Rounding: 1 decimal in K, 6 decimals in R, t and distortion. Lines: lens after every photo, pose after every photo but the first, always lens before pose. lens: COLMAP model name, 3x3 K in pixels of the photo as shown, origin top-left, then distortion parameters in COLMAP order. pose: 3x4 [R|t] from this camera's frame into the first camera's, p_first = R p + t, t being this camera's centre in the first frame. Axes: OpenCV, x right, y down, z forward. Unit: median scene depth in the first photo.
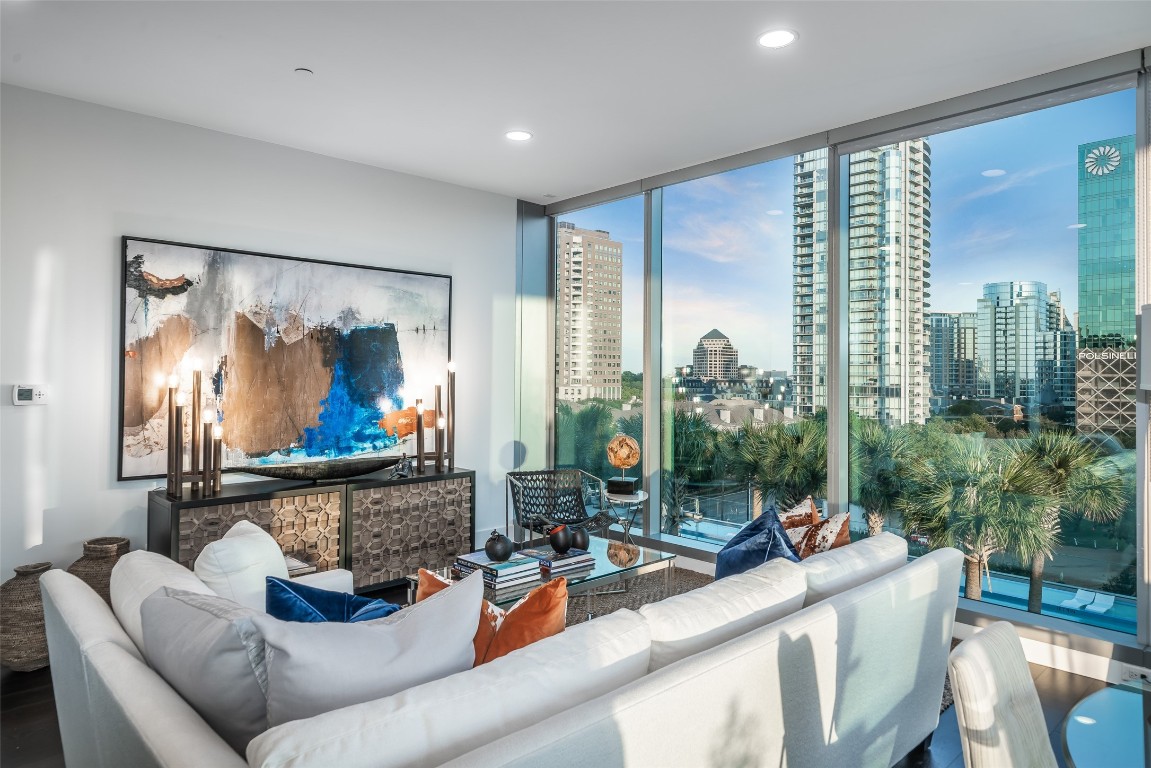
lens RADIAL K [[708.5, 0, 582.2], [0, 708.5, 374.7], [0, 0, 1]] dist [-0.000999, -0.003944]
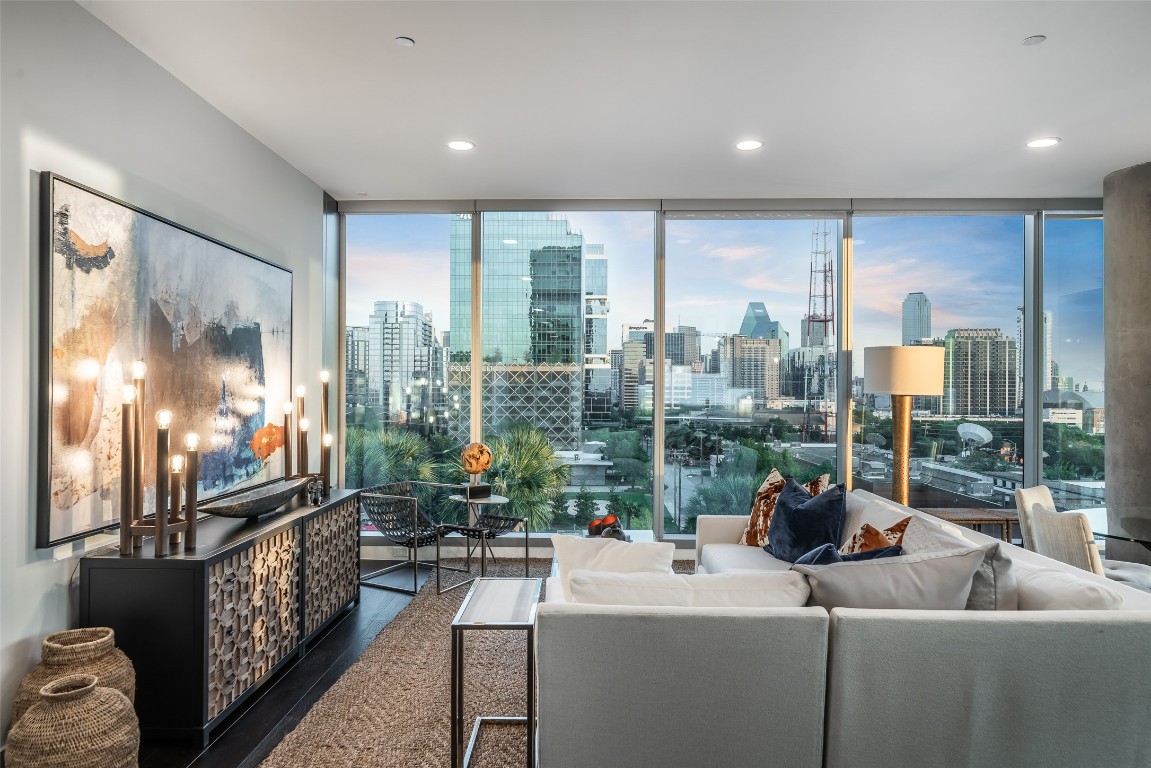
lens RADIAL K [[729.8, 0, 556.7], [0, 729.8, 390.8], [0, 0, 1]] dist [0.003781, 0.000814]
pose [[0.701840, -0.003785, 0.712325, -0.646283], [-0.003187, 0.999959, 0.008453, -0.001421], [-0.712328, -0.008203, 0.701799, 0.154381]]
